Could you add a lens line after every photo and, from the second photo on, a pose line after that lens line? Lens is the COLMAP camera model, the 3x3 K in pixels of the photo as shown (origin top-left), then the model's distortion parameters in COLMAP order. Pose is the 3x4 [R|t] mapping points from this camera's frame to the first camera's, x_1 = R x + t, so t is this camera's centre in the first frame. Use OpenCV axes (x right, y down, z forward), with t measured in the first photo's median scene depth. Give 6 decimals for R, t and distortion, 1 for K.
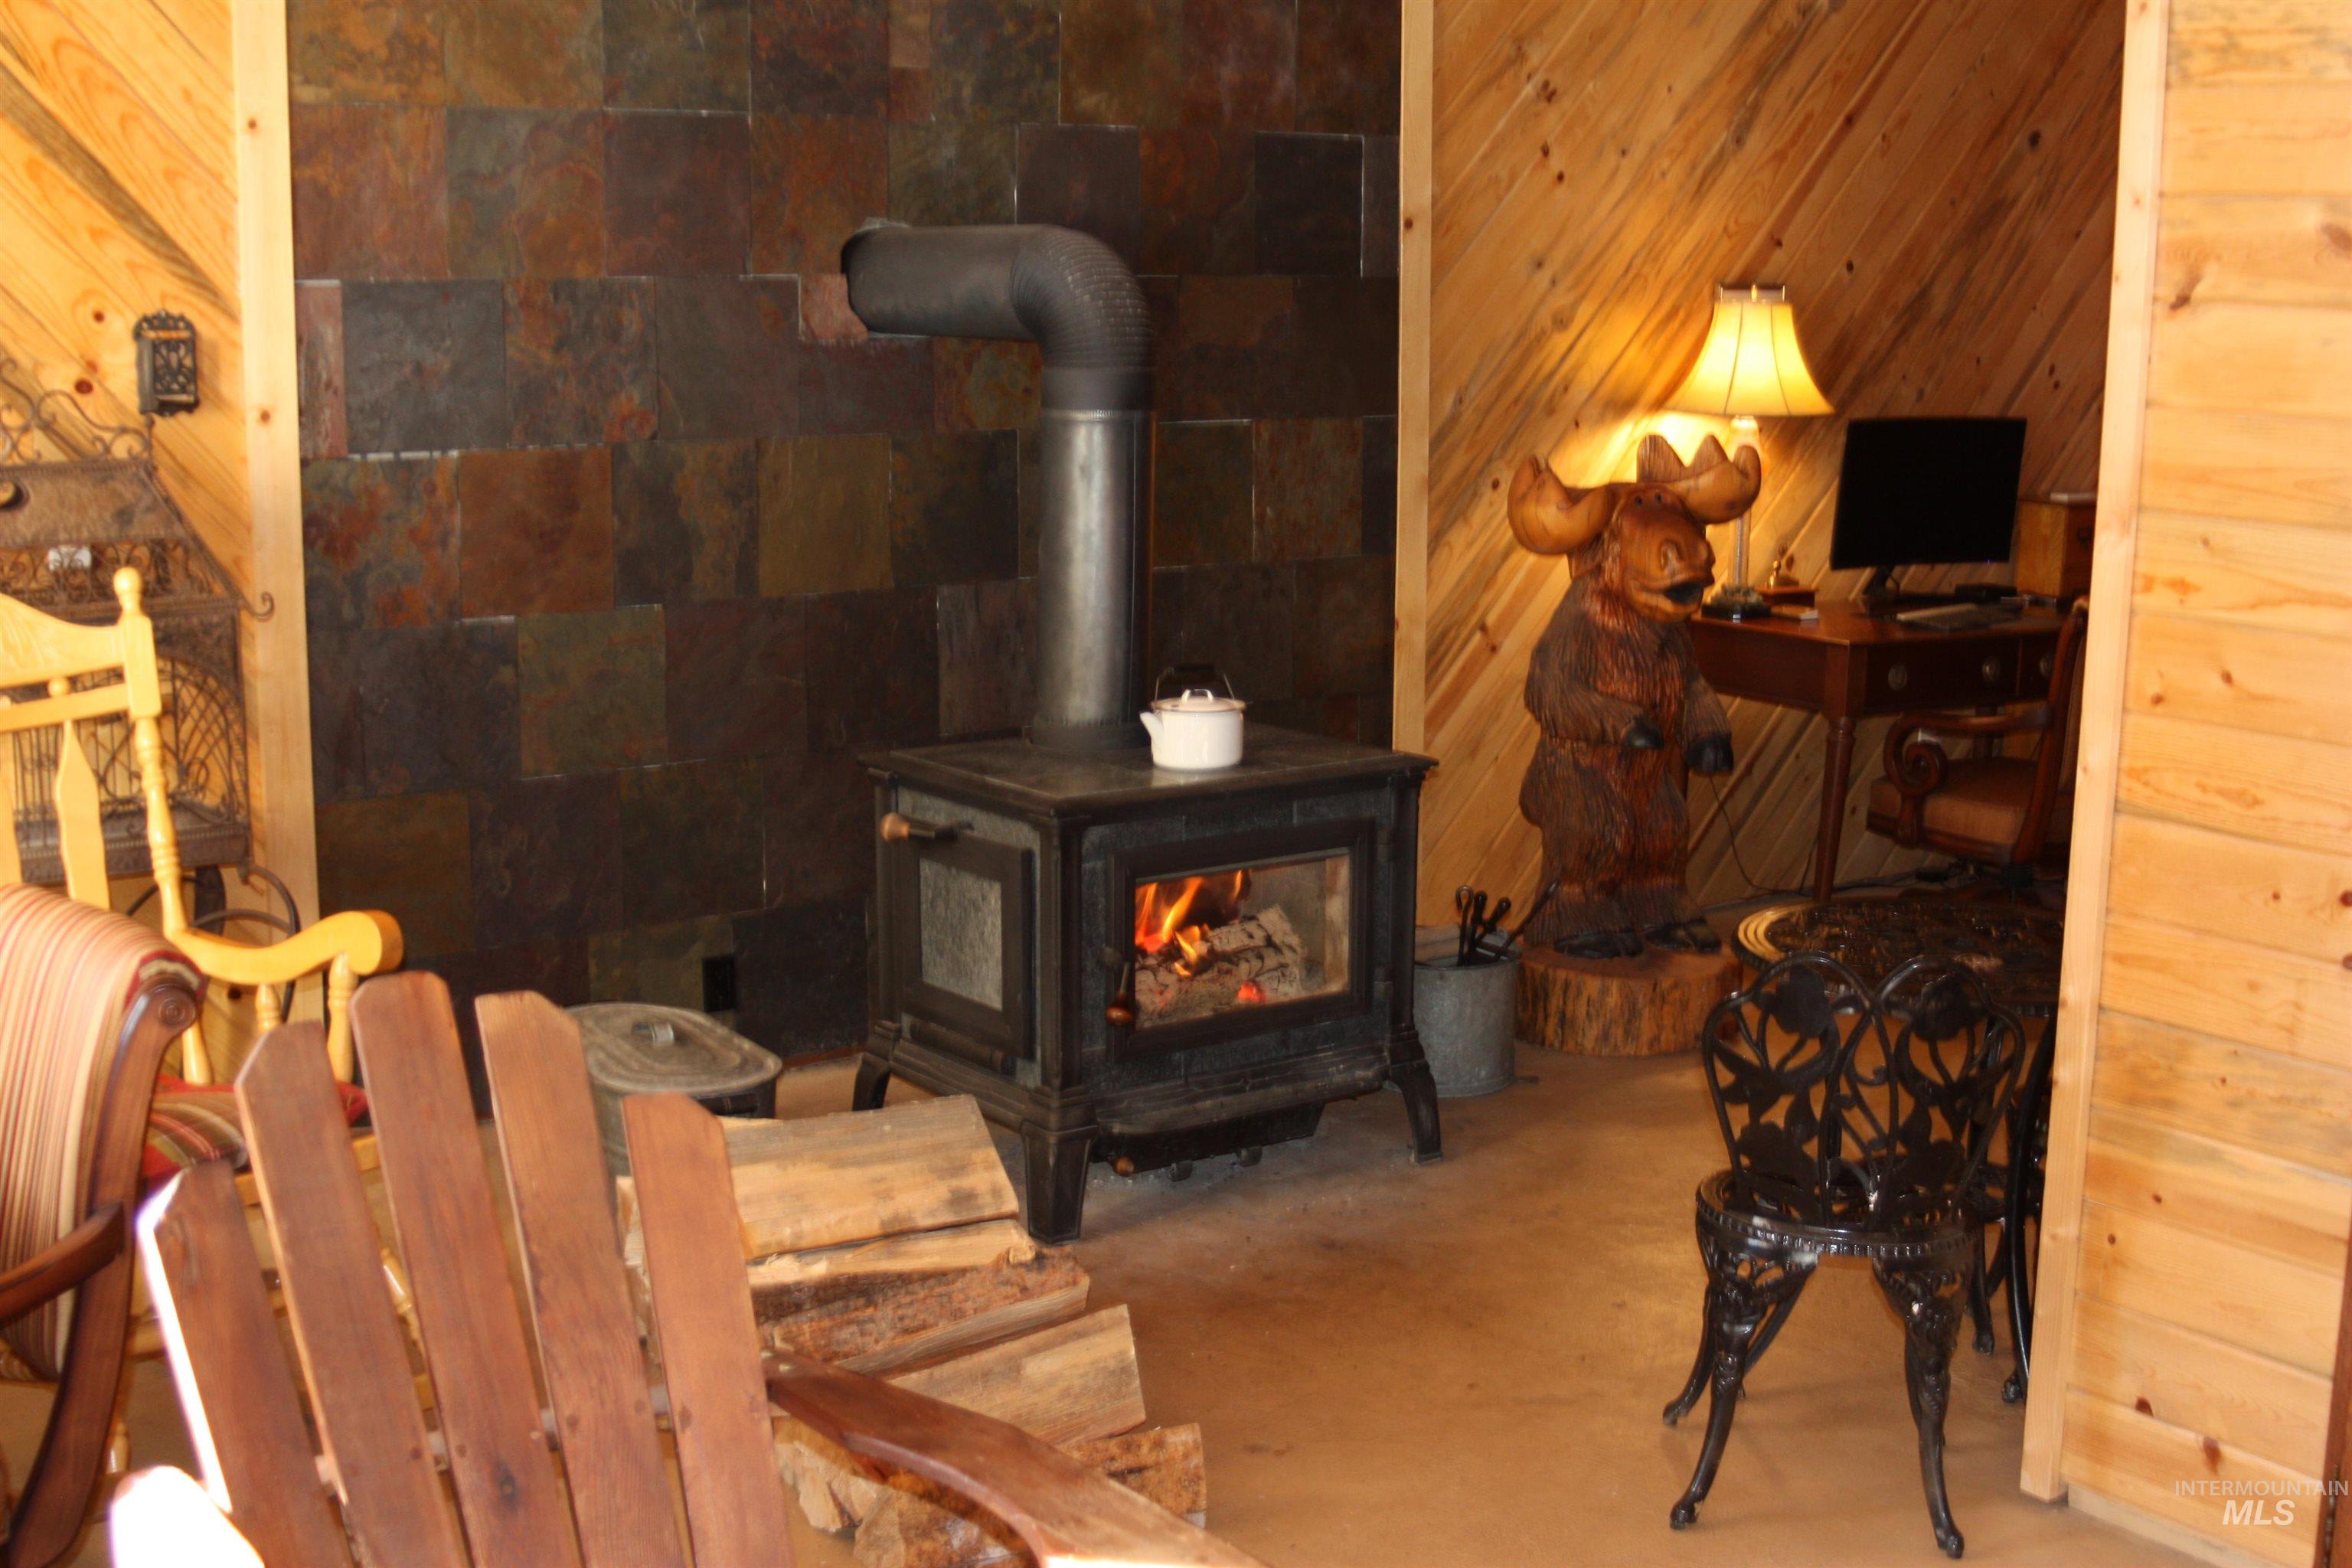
lens RADIAL K [[3047.5, 0, 1174.3], [0, 3047.5, 794.0], [0, 0, 1]] dist [-0.092842, 0.000000]
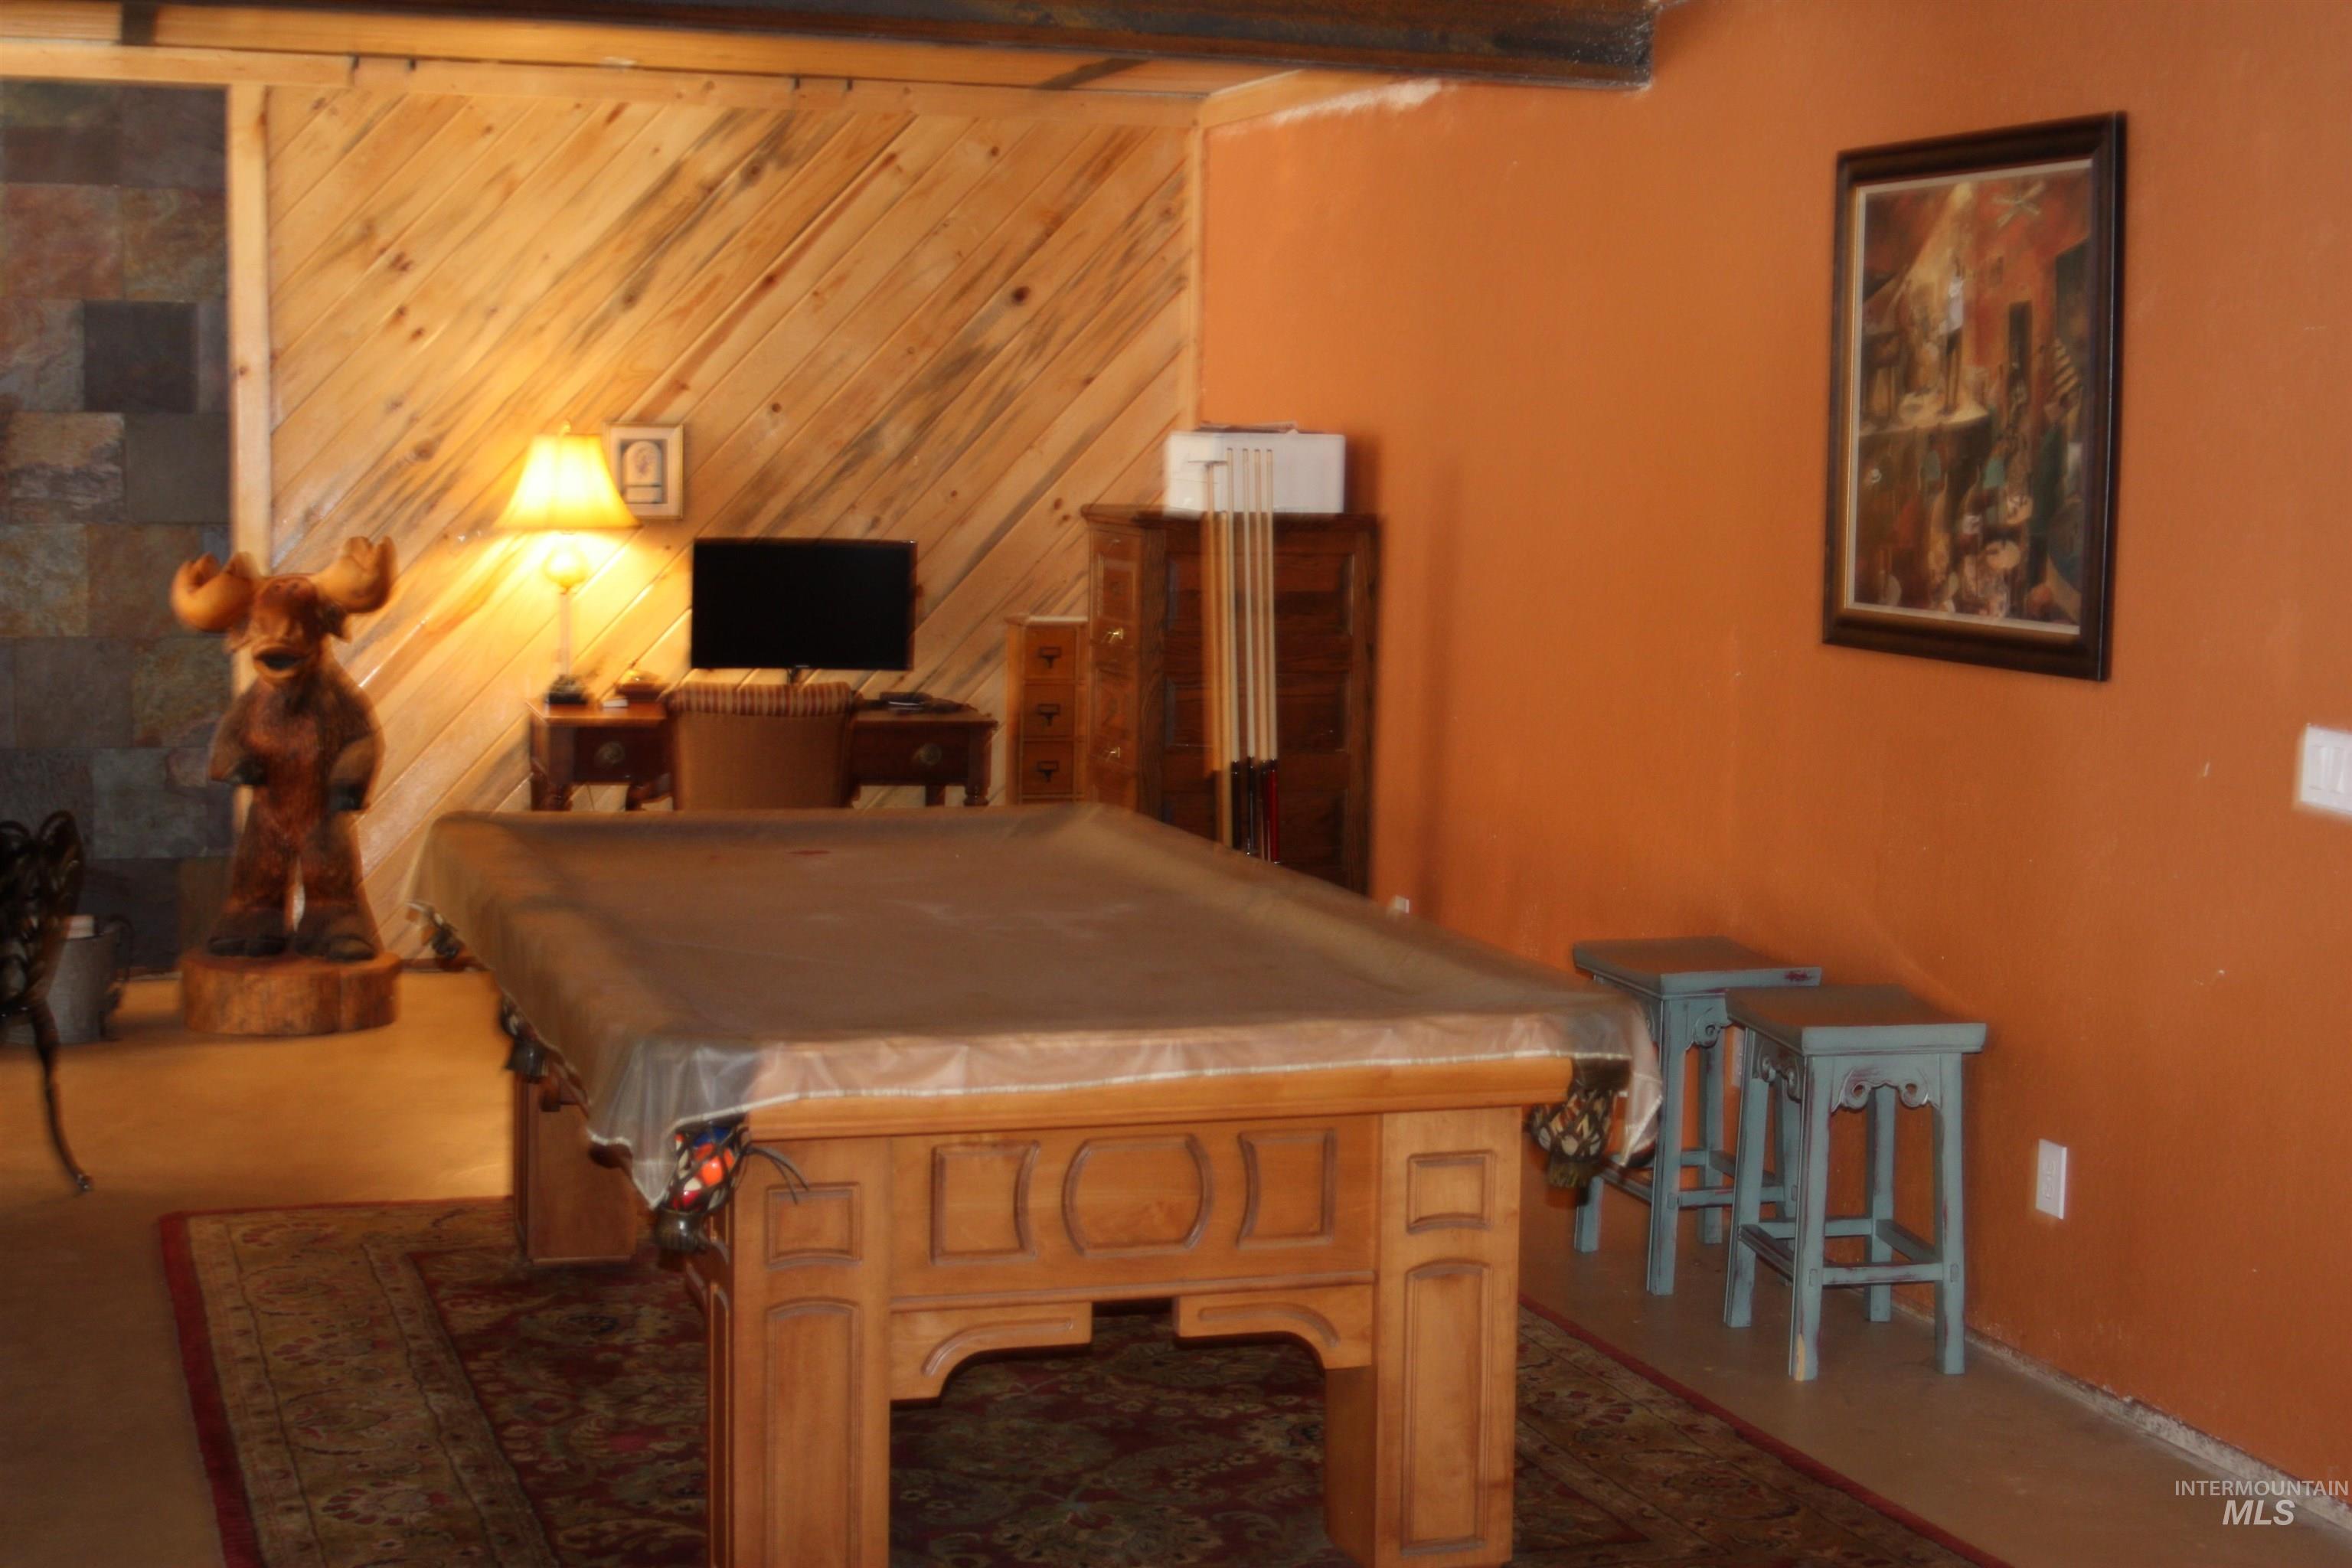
lens RADIAL K [[3510.0, 0, 1179.4], [0, 3510.0, 777.8], [0, 0, 1]] dist [-0.201956, 0.000000]
pose [[0.954366, 0.038193, -0.296188, 0.829320], [-0.062486, 0.995374, -0.072986, 0.053990], [0.292030, 0.088163, 0.952337, -0.206750]]
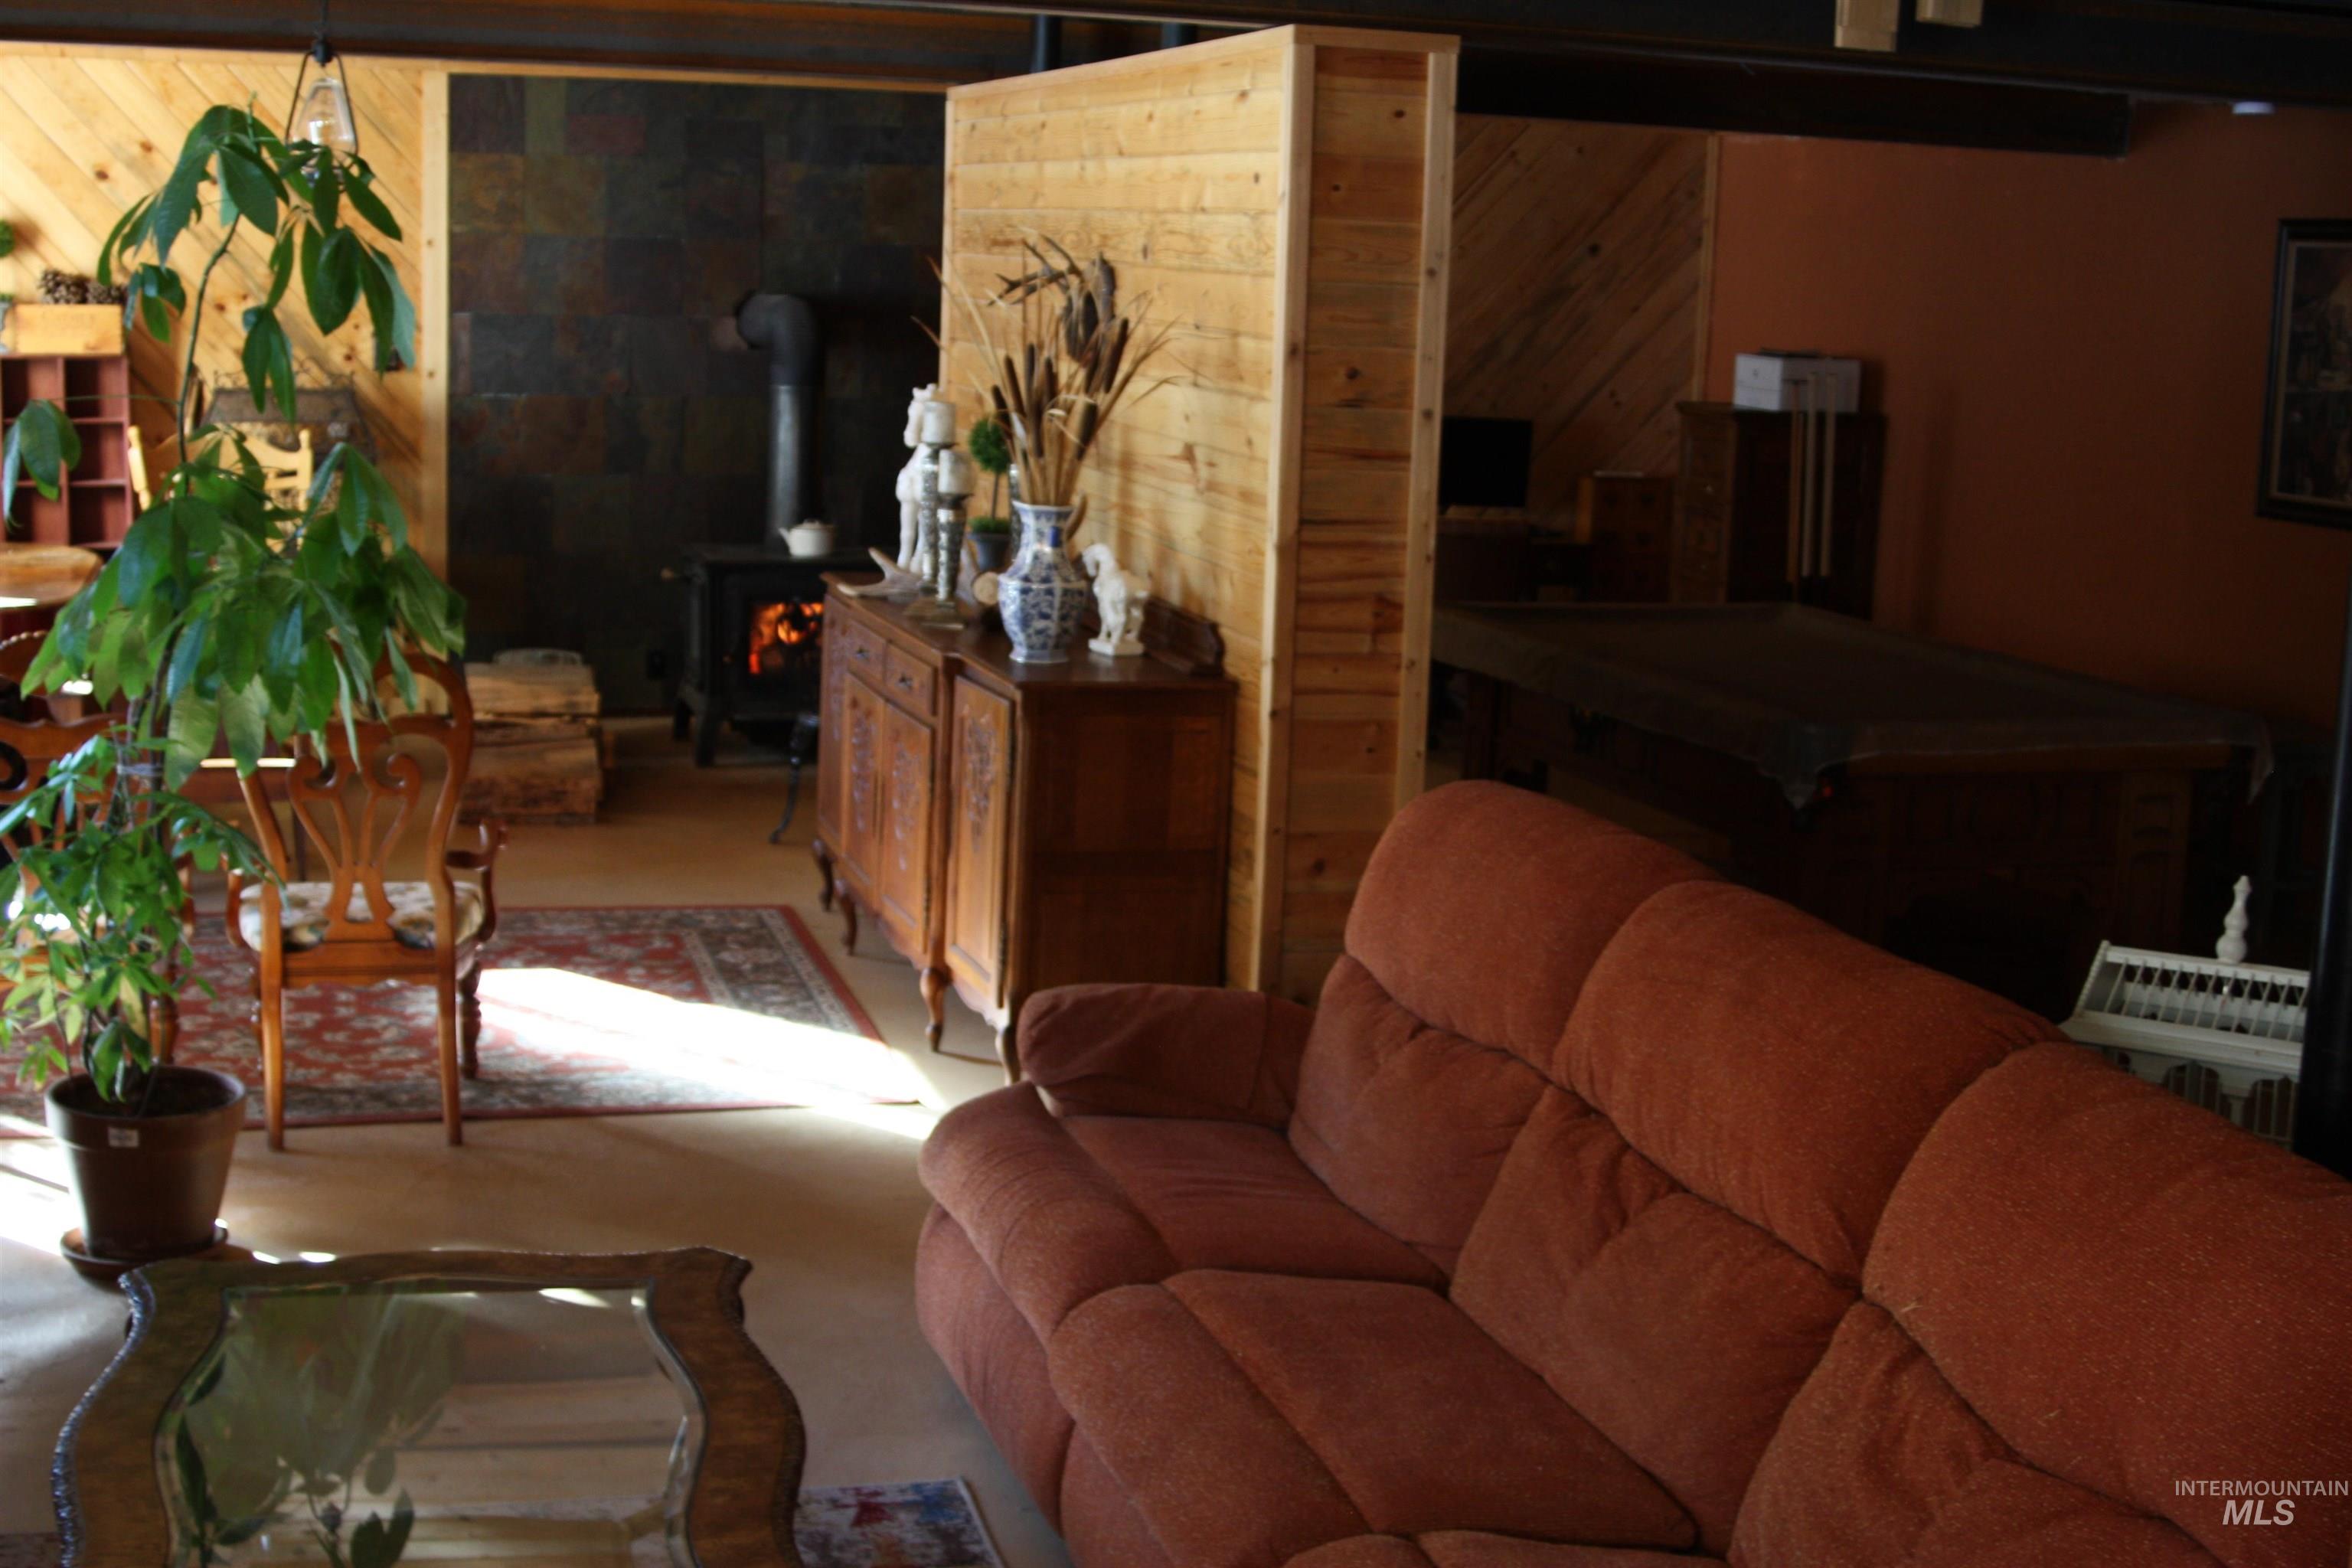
lens RADIAL K [[3047.5, 0, 1171.4], [0, 3047.5, 786.0], [0, 0, 1]] dist [-0.092842, 0.000000]
pose [[0.943059, 0.076811, -0.323636, 0.707037], [-0.080726, 0.996735, 0.001332, 0.095449], [0.322681, 0.024870, 0.946181, -0.679076]]
